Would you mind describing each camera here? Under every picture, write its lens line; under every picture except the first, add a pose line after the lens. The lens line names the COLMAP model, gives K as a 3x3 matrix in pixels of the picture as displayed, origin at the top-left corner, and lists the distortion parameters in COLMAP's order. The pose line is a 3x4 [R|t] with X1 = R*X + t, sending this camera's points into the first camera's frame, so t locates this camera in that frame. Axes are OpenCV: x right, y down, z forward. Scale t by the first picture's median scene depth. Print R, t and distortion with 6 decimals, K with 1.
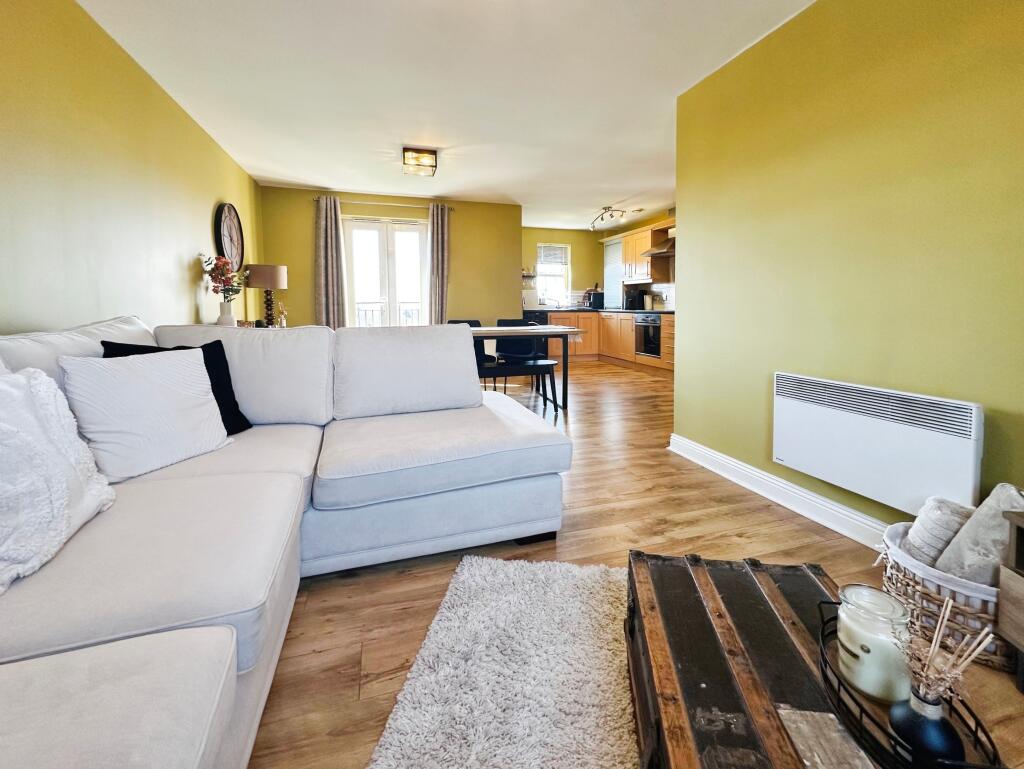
lens RADIAL K [[414.0, 0, 510.5], [0, 414.0, 356.5], [0, 0, 1]] dist [-0.004578, -0.000306]
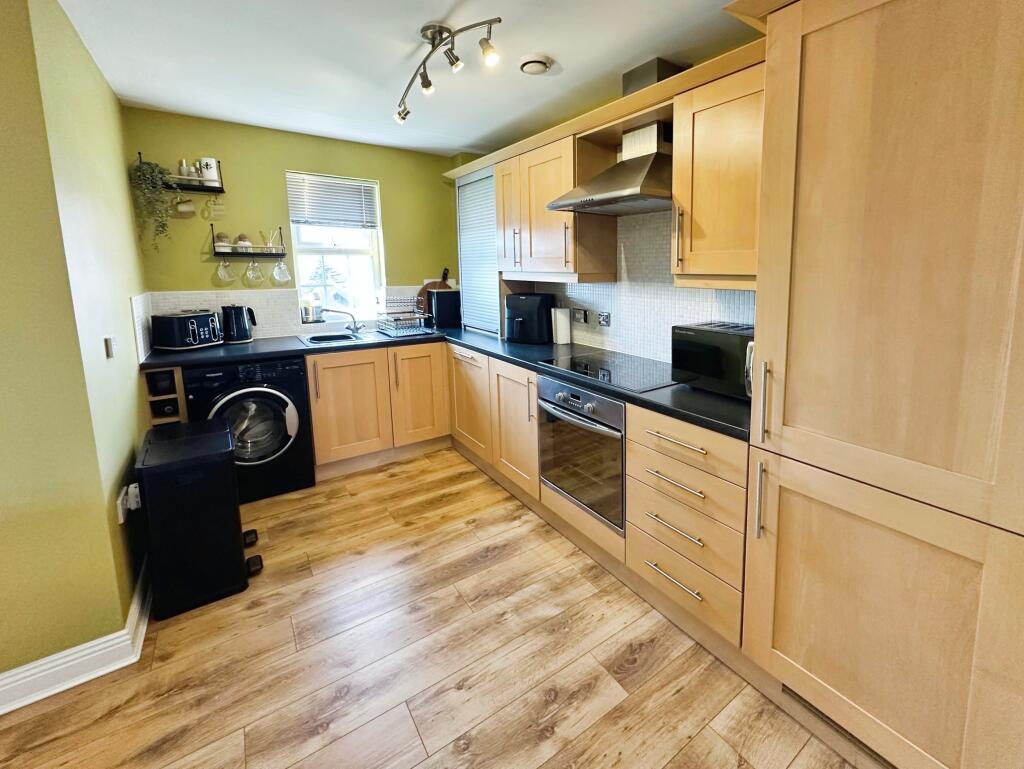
lens RADIAL K [[414.0, 0, 515.1], [0, 414.0, 308.3], [0, 0, 1]] dist [-0.004578, -0.000306]
pose [[0.957124, -0.026513, 0.288463, 0.171506], [0.033091, 0.999291, -0.017949, -0.142035], [-0.287783, 0.026725, 0.957323, 0.622423]]
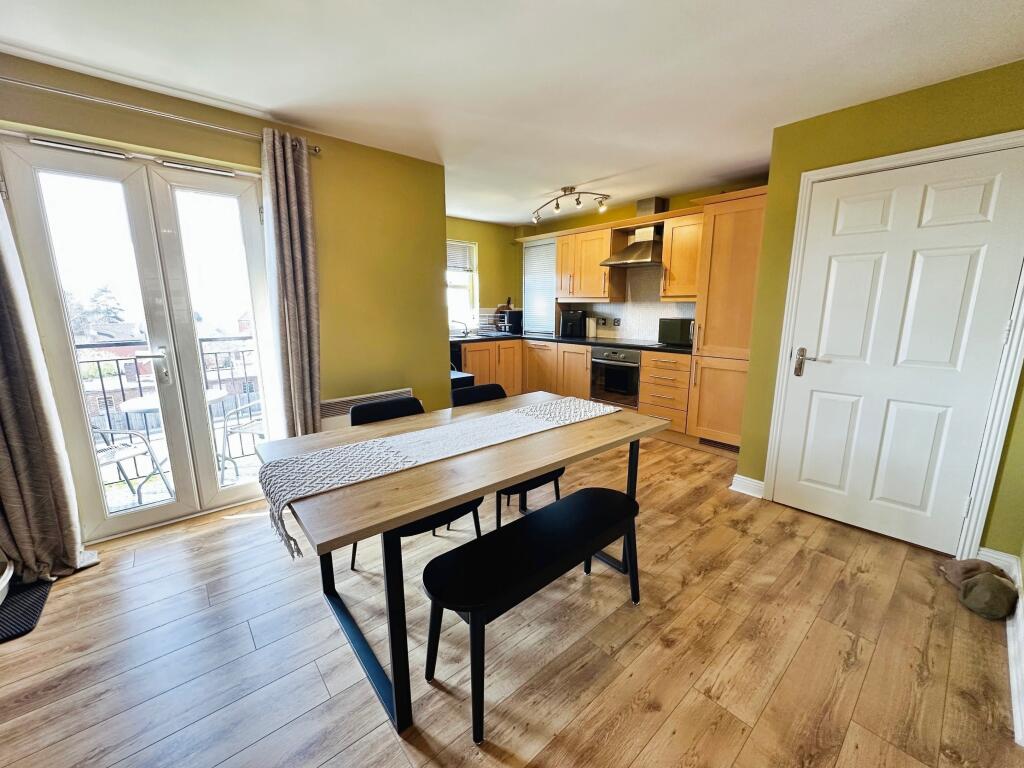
lens RADIAL K [[402.2, 0, 495.6], [0, 402.2, 386.3], [0, 0, 1]] dist [0.001758, 0.000036]
pose [[0.924732, -0.074612, 0.373234, -0.113031], [0.045184, 0.995184, 0.086994, -0.095348], [-0.377927, -0.063582, 0.923649, 0.380274]]
